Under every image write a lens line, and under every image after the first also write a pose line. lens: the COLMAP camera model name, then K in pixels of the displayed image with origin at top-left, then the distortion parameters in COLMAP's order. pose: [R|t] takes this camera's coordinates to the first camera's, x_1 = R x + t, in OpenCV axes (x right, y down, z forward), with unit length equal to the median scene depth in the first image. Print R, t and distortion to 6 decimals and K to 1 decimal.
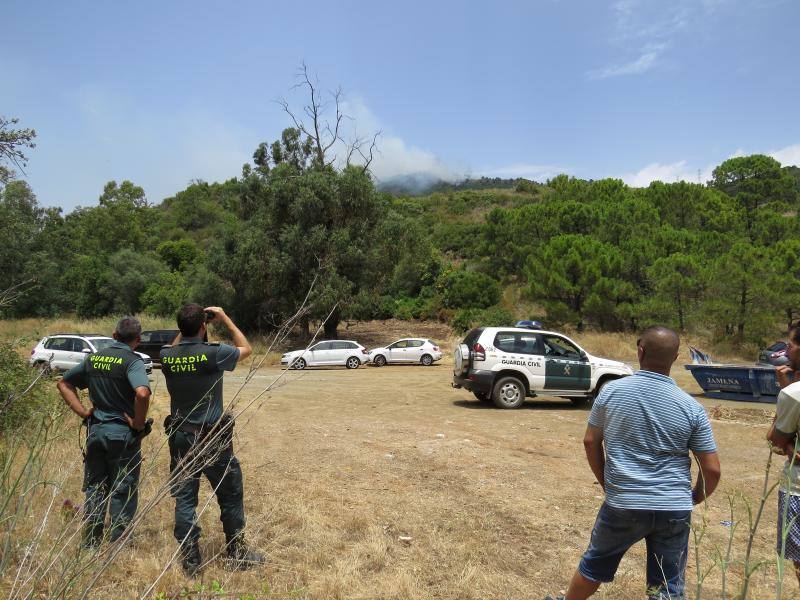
lens RADIAL K [[585.4, 0, 400.5], [0, 585.4, 288.7], [0, 0, 1]] dist [-0.012419, 0.001324]
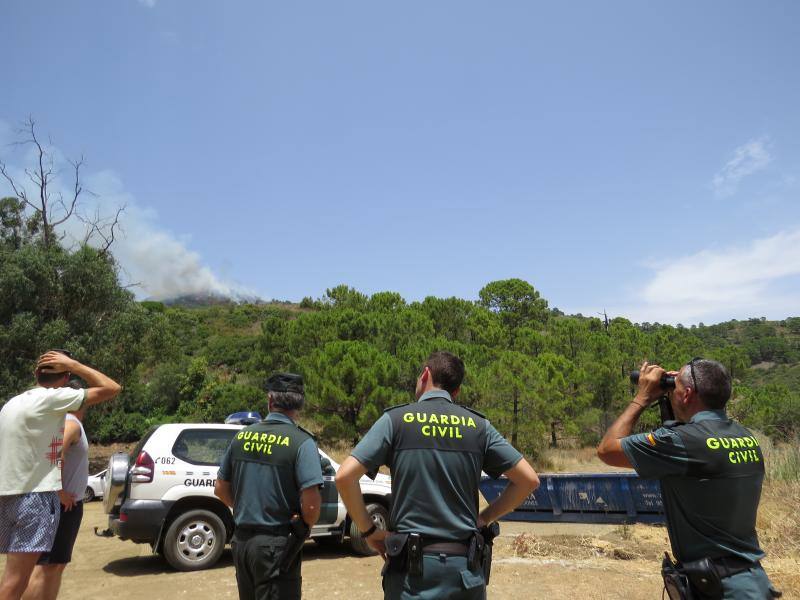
lens RADIAL K [[585.4, 0, 398.4], [0, 585.4, 290.1], [0, 0, 1]] dist [-0.012419, 0.001324]
pose [[0.937797, 0.059933, 0.341973, 0.047091], [0.010738, 0.979509, -0.201112, 0.016823], [-0.347019, 0.192274, 0.917937, 0.107507]]
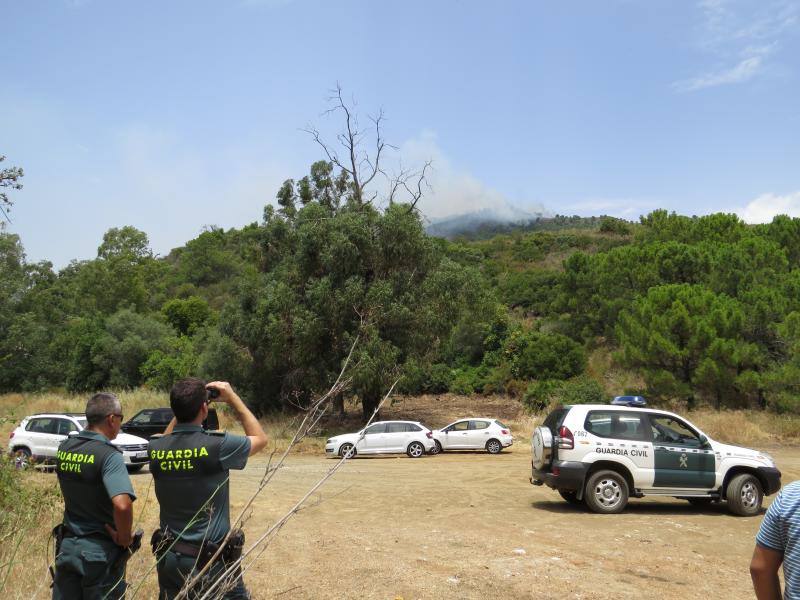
lens RADIAL K [[727.6, 0, 399.4], [0, 727.6, 289.2], [0, 0, 1]] dist [-0.051017, 0.032671]
pose [[0.996873, -0.014373, -0.077707, -0.001600], [0.007267, 0.995827, -0.090973, 0.000010], [0.078691, 0.090124, 0.992817, 0.007848]]
